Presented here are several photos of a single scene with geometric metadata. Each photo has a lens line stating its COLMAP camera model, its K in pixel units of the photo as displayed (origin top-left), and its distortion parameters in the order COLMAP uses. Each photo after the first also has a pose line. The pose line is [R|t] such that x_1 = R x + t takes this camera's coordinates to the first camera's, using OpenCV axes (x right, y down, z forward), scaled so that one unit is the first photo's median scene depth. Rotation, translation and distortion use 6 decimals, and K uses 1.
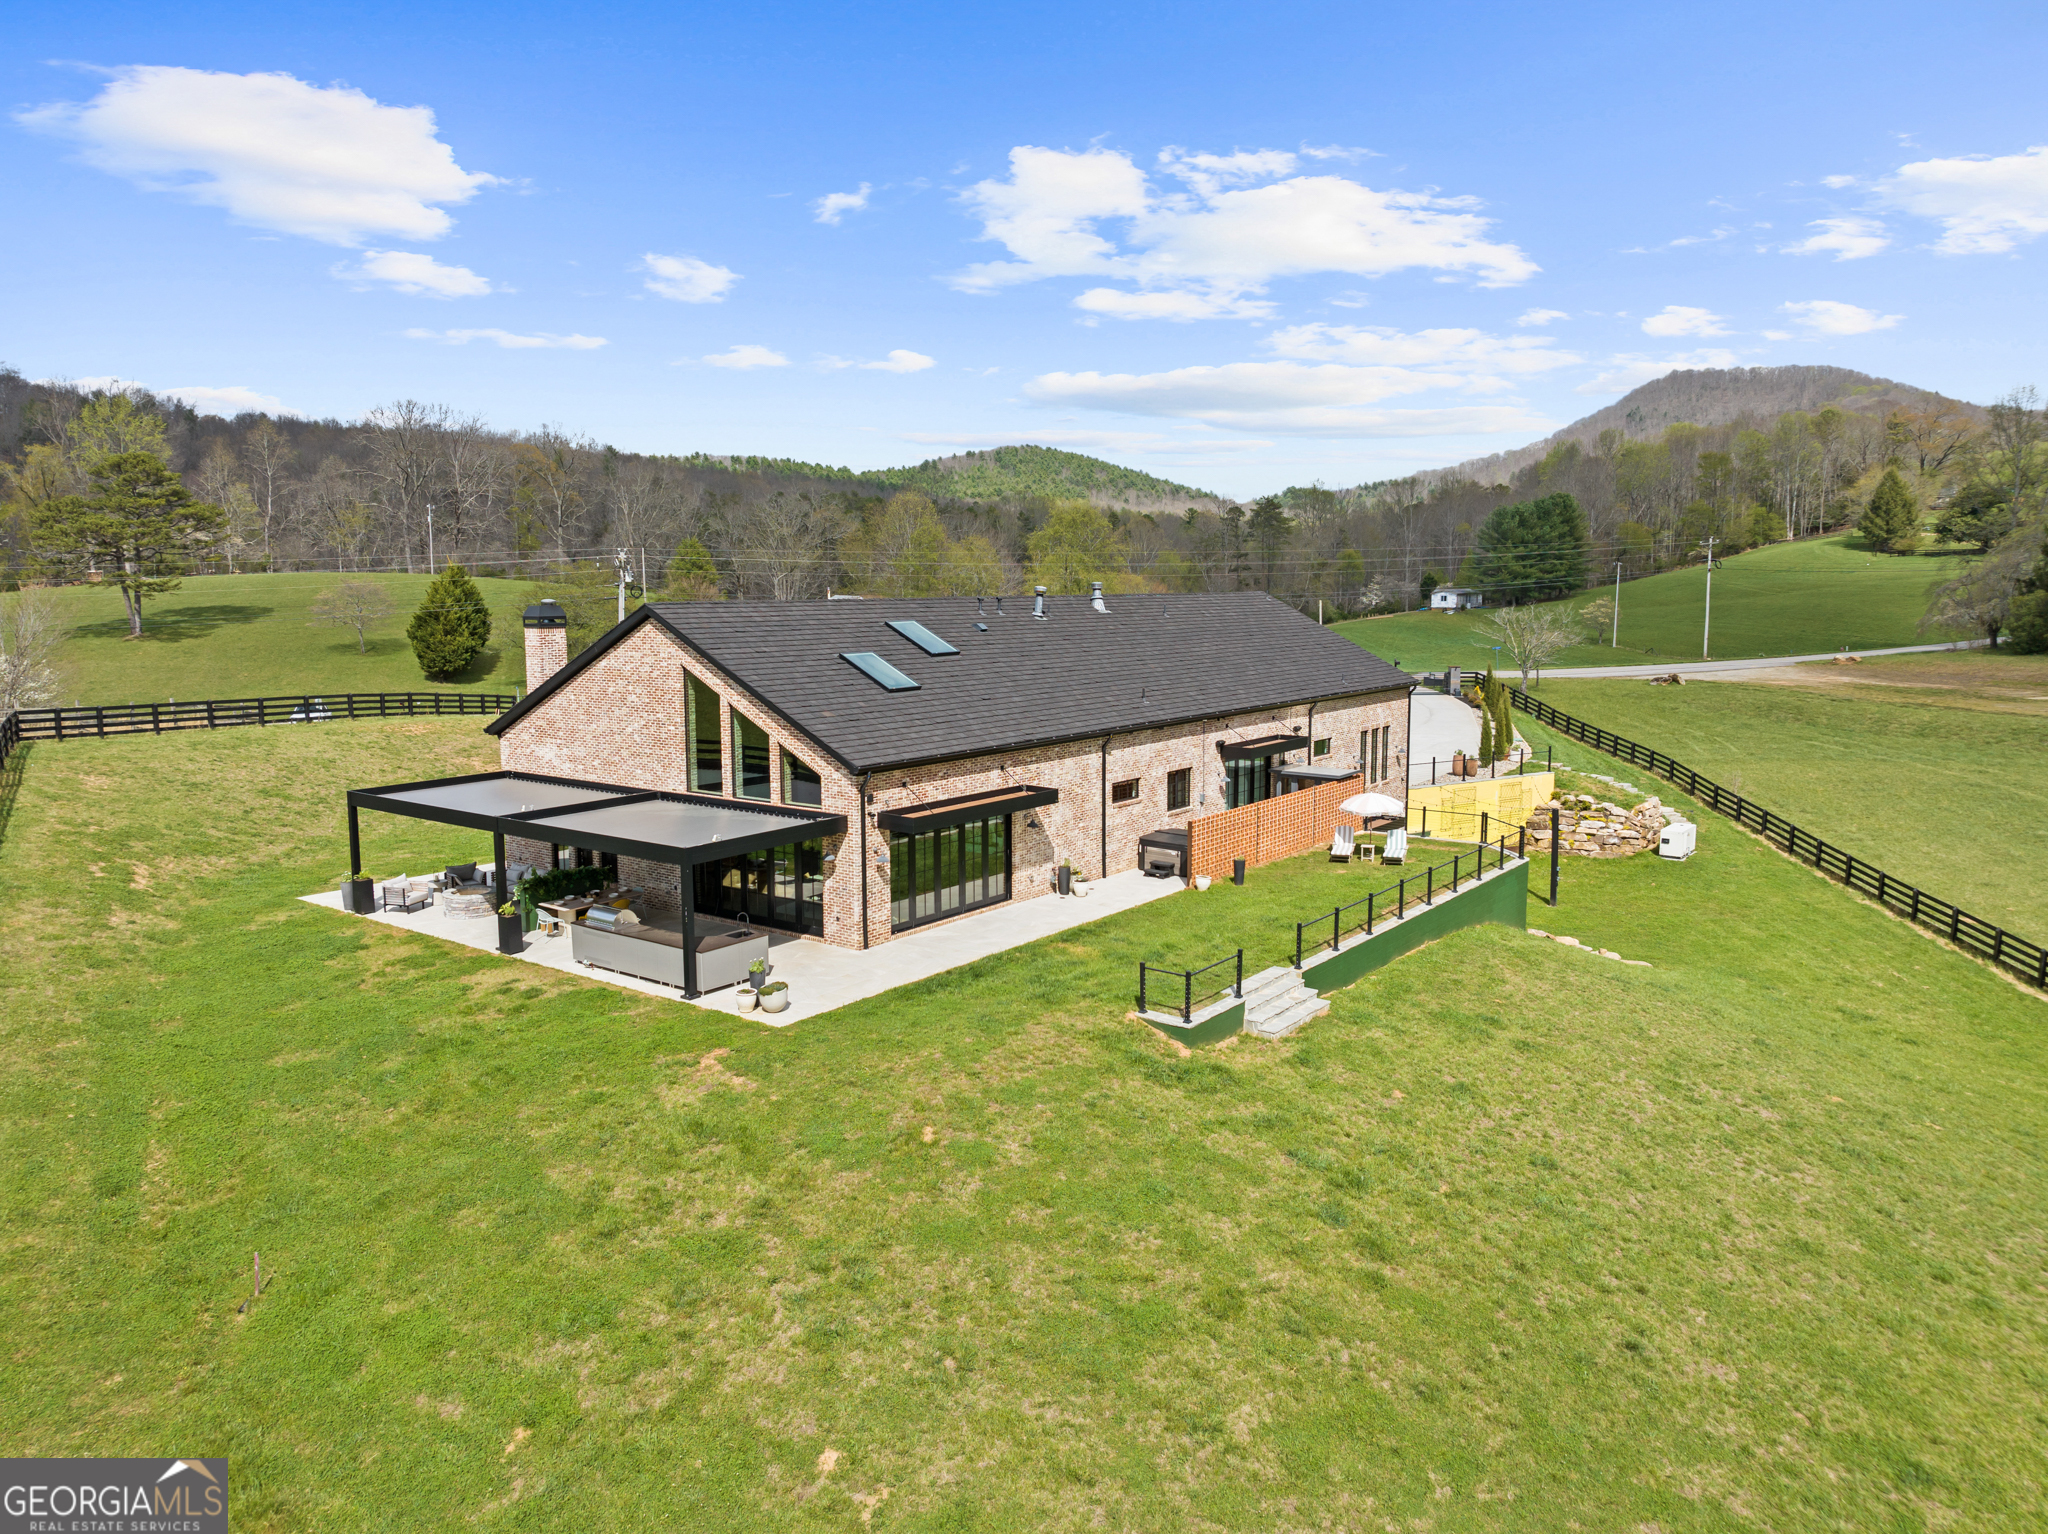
lens RADIAL K [[1439.4, 0, 1036.0], [0, 1439.4, 761.9], [0, 0, 1]] dist [-0.004556, -0.020078]
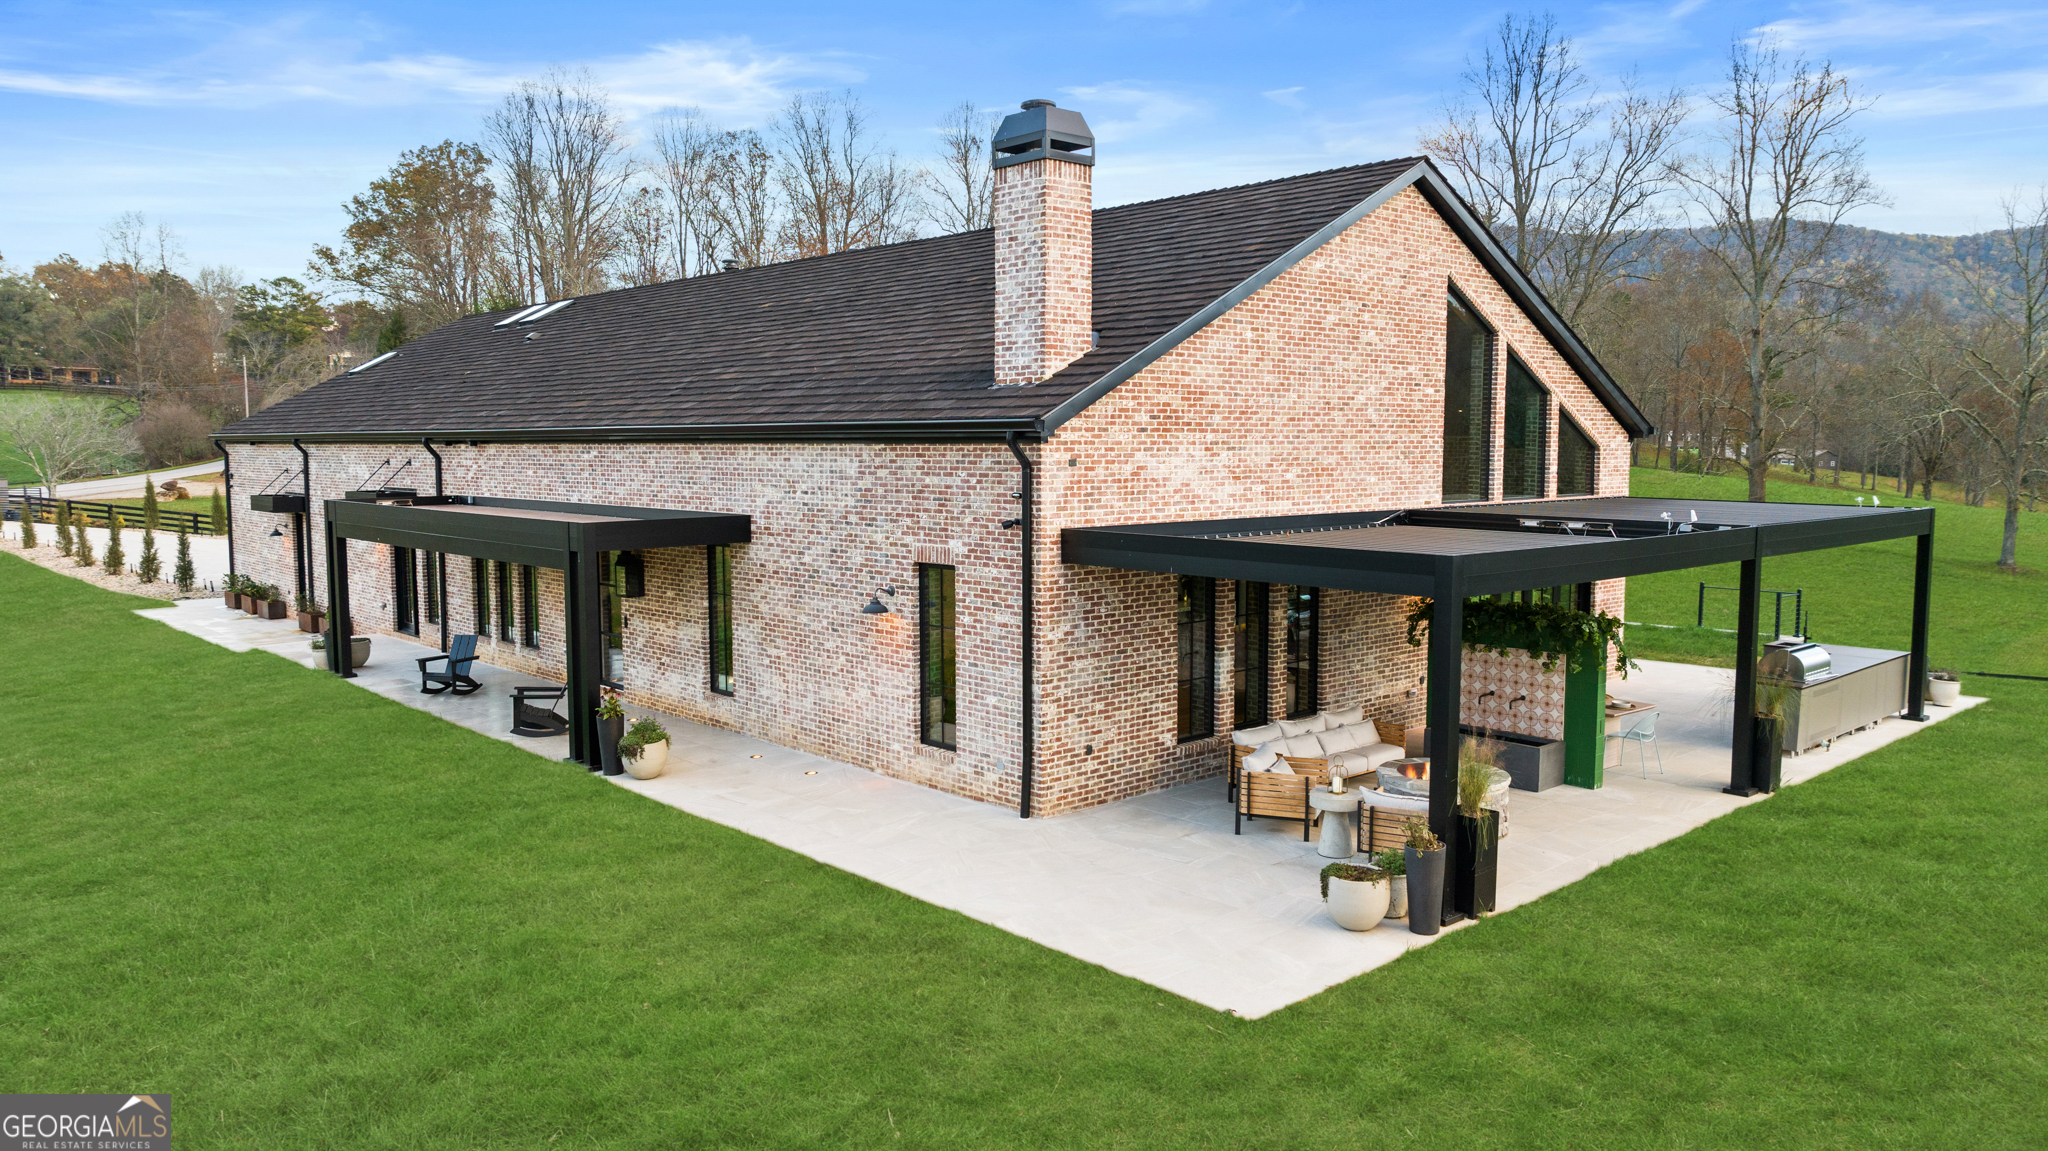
lens RADIAL K [[1446.0, 0, 1027.5], [0, 1446.0, 578.8], [0, 0, 1]] dist [-0.005570, 0.008502]
pose [[0.185025, -0.091748, 0.978442, -0.799370], [0.126458, 0.989578, 0.068879, -0.009281], [-0.974563, 0.110988, 0.194699, 1.004033]]
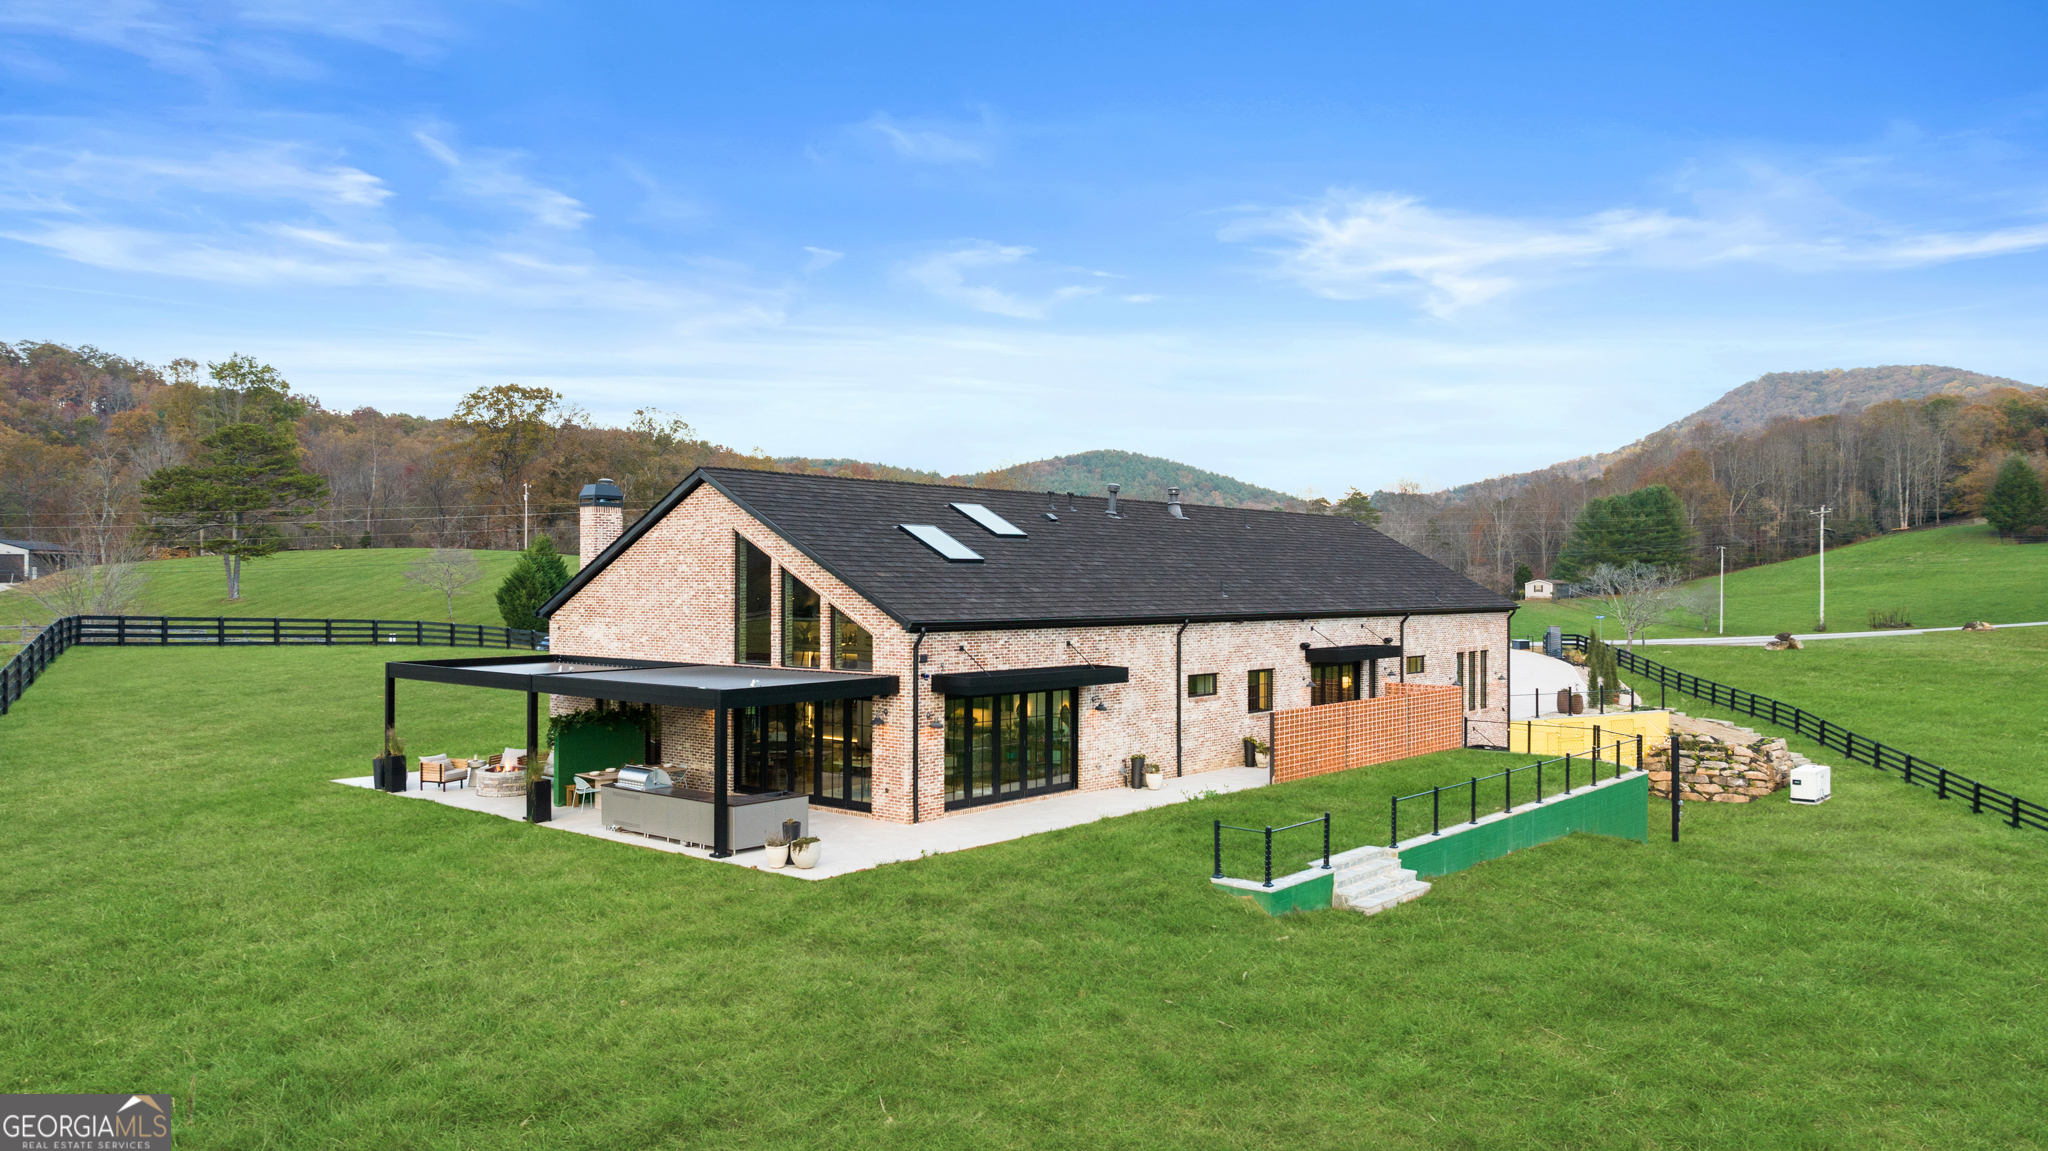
lens RADIAL K [[1446.0, 0, 1030.2], [0, 1446.0, 579.5], [0, 0, 1]] dist [-0.005570, 0.008502]
pose [[0.997975, 0.004980, -0.063418, 0.010671], [-0.013145, 0.991559, -0.128987, 0.082155], [0.062240, 0.129559, 0.989616, 0.062589]]
